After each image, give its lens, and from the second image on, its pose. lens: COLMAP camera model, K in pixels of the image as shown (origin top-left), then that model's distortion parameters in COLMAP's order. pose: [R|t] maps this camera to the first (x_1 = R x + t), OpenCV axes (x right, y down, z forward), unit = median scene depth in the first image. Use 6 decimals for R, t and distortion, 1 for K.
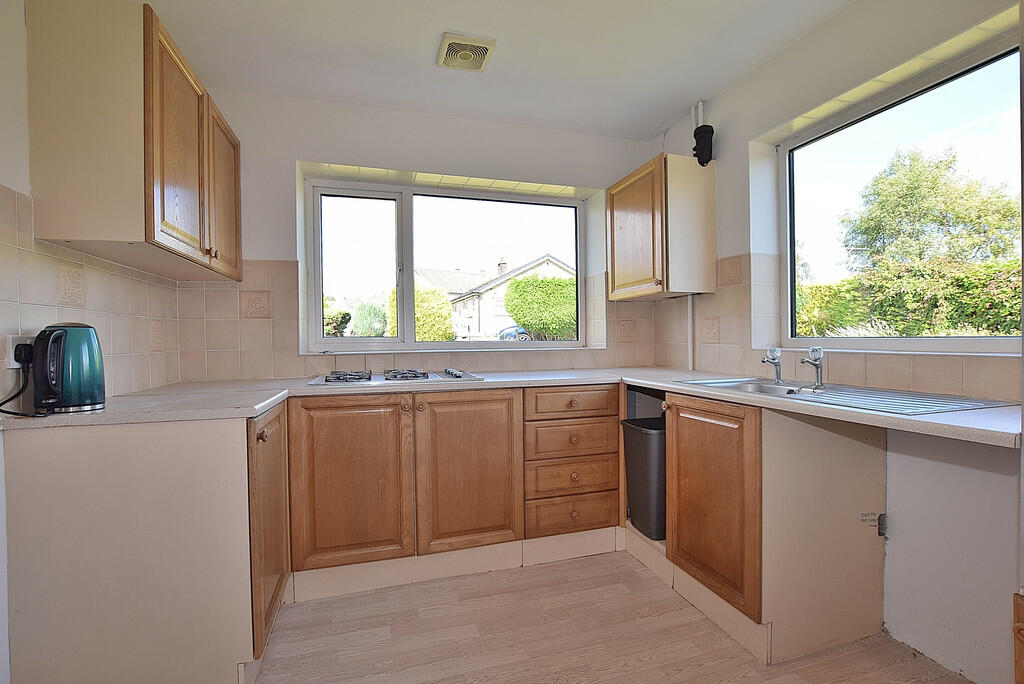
lens RADIAL K [[464.4, 0, 513.4], [0, 464.4, 344.2], [0, 0, 1]] dist [-0.021220, 0.001606]
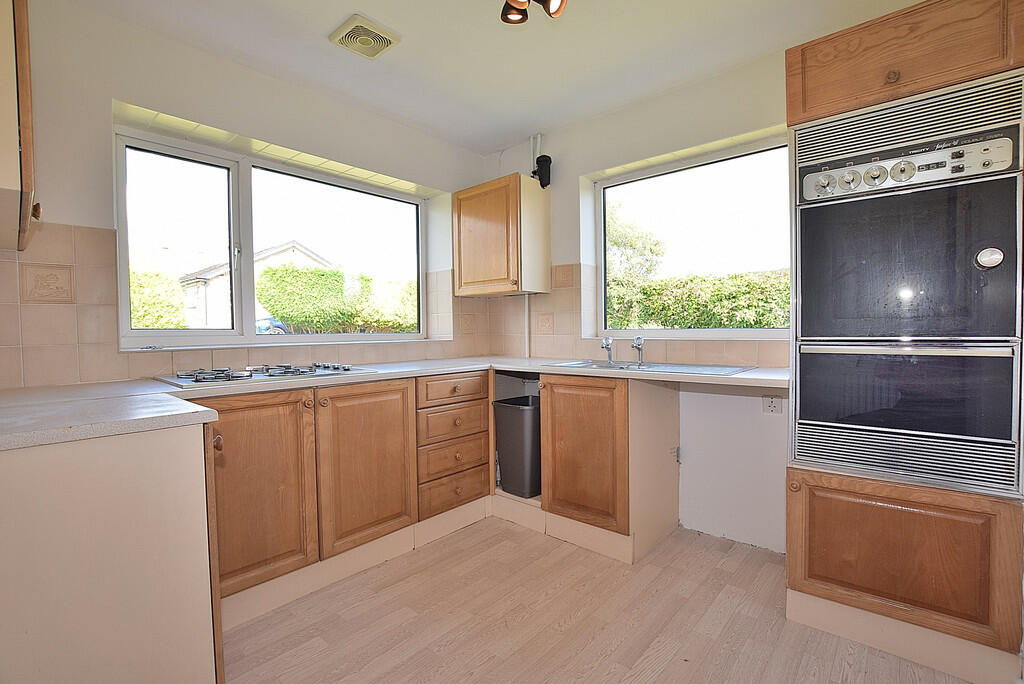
lens RADIAL K [[464.4, 0, 512.9], [0, 464.4, 343.4], [0, 0, 1]] dist [-0.021220, 0.001606]
pose [[0.851725, -0.015323, 0.523765, -0.327208], [0.009692, 0.999862, 0.013491, 0.005641], [-0.523900, -0.006415, 0.851756, -0.000310]]
